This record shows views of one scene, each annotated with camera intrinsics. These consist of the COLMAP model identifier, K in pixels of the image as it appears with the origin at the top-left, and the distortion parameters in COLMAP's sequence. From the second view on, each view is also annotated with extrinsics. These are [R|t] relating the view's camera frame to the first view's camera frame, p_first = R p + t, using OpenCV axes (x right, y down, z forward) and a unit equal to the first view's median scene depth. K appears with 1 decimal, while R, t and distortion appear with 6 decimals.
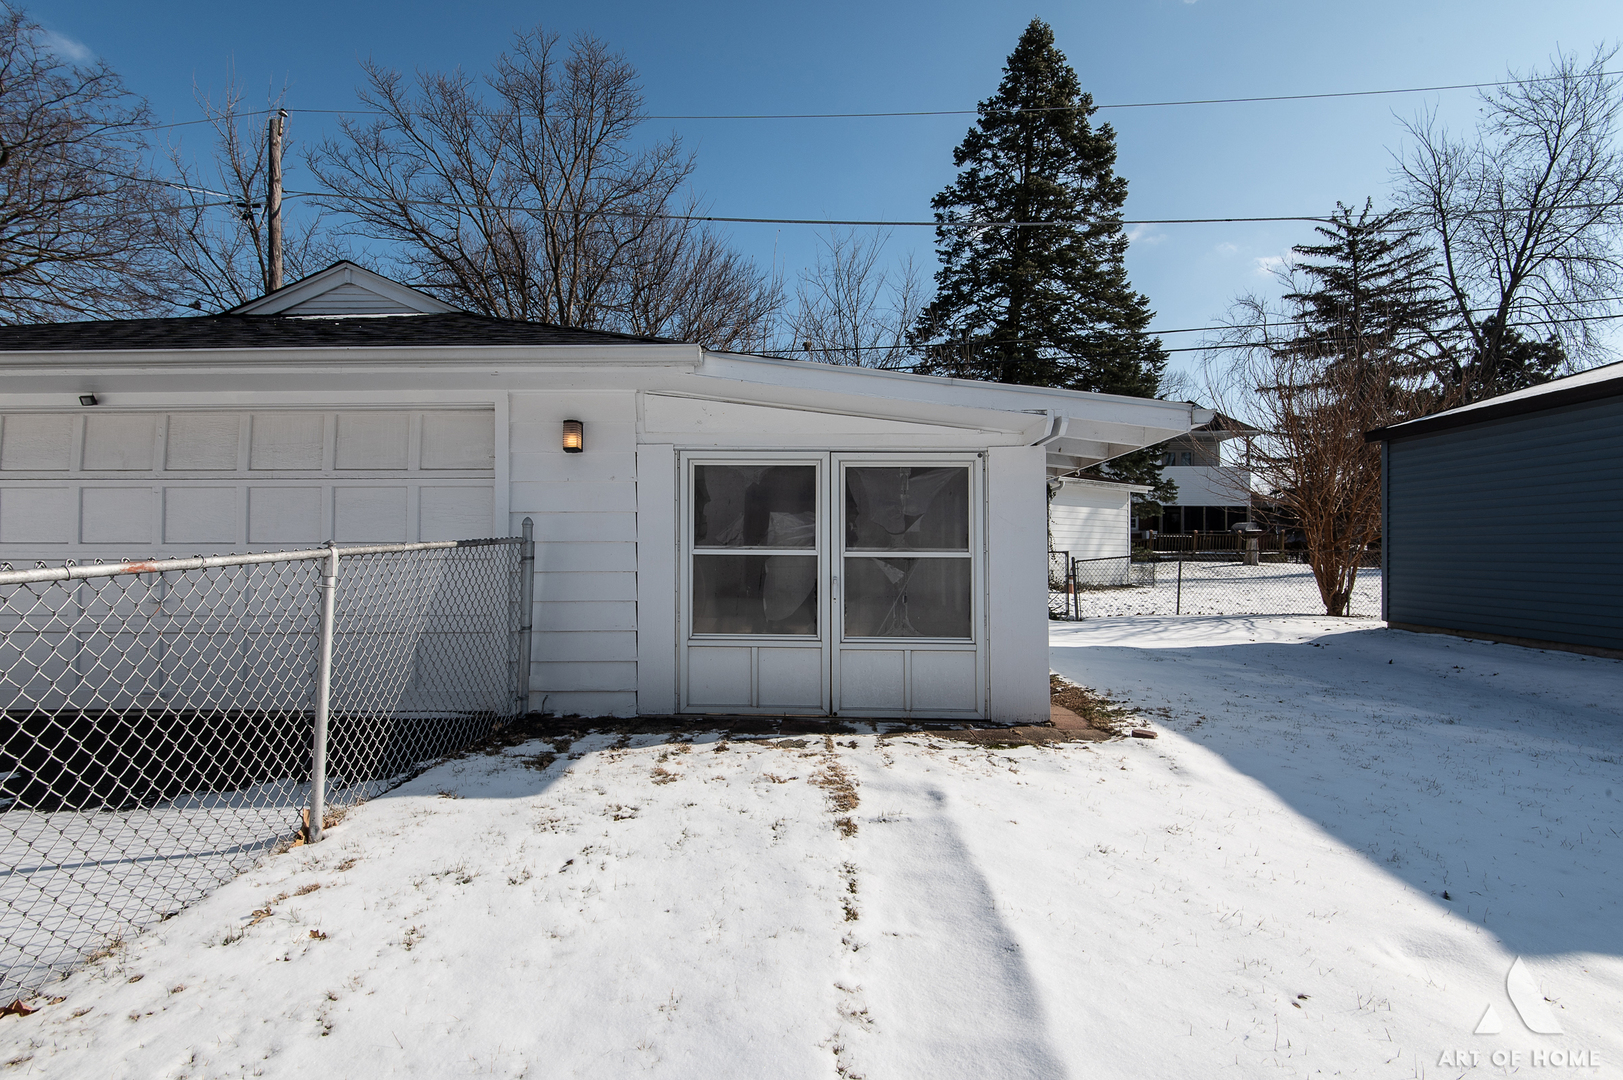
lens RADIAL K [[732.4, 0, 815.2], [0, 732.4, 541.8], [0, 0, 1]] dist [0.001777, -0.000526]
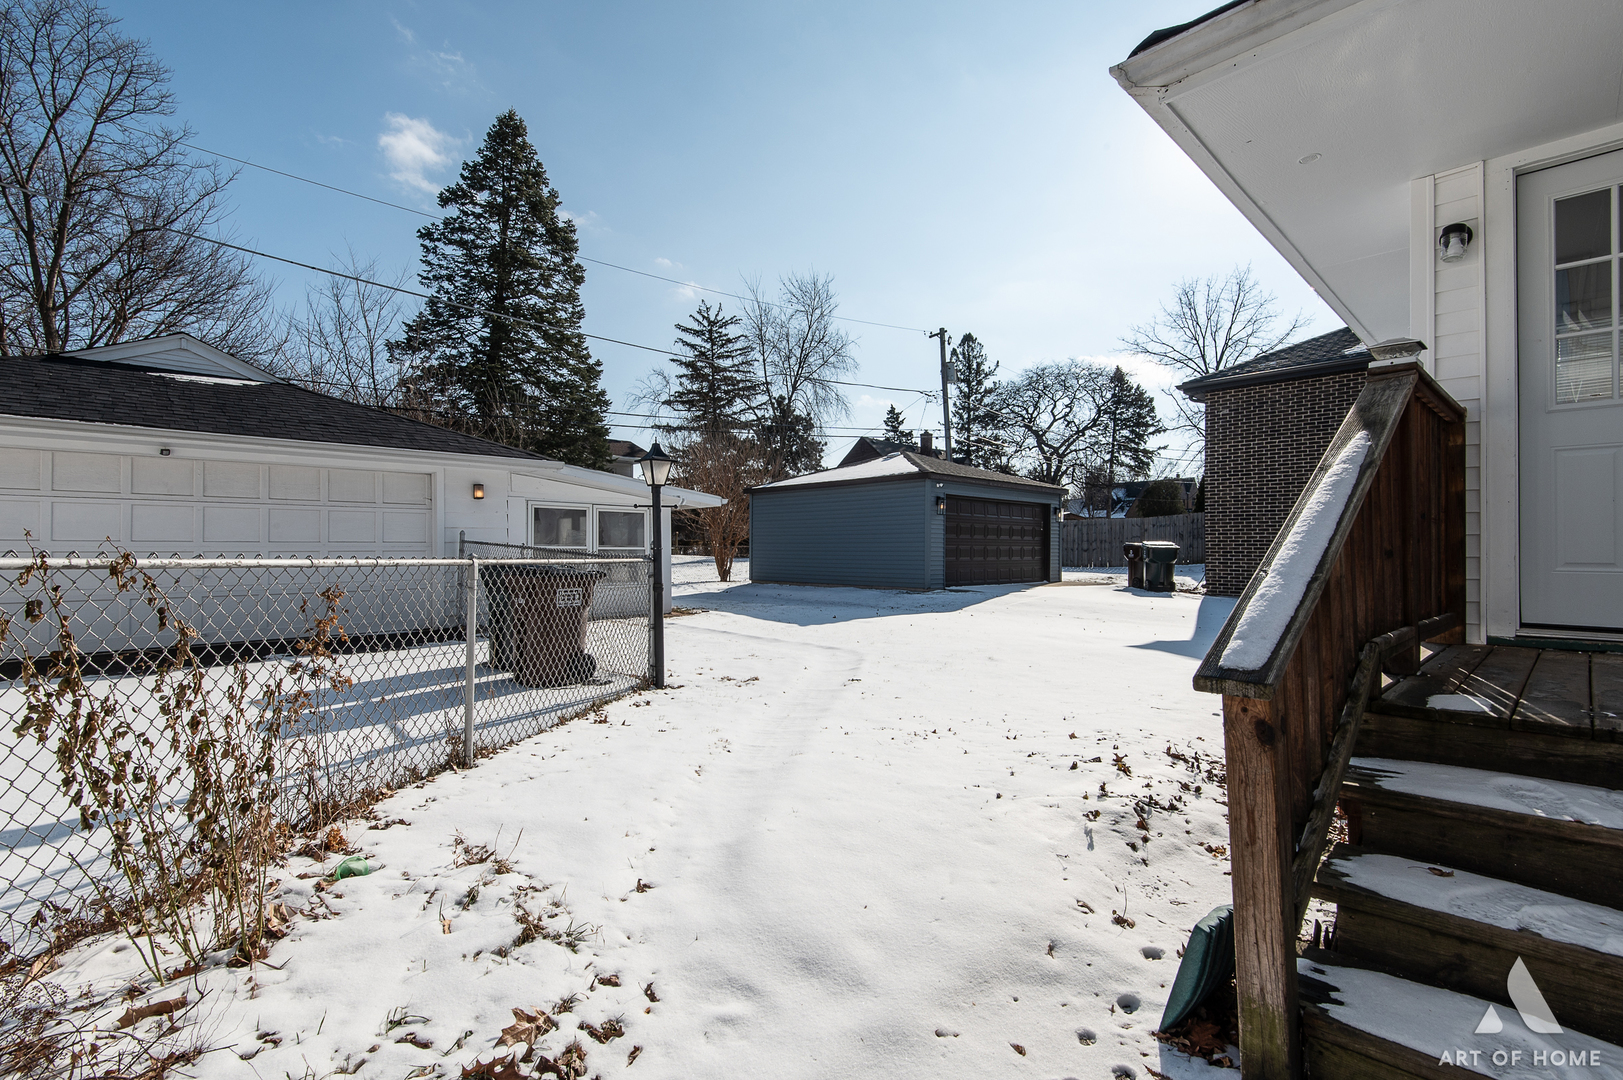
lens RADIAL K [[732.4, 0, 815.2], [0, 732.4, 541.8], [0, 0, 1]] dist [0.001777, -0.000526]
pose [[0.697090, 0.005159, 0.716965, -0.210892], [-0.008710, 0.999961, 0.001274, -0.002122], [-0.716931, -0.007133, 0.697107, -0.207074]]
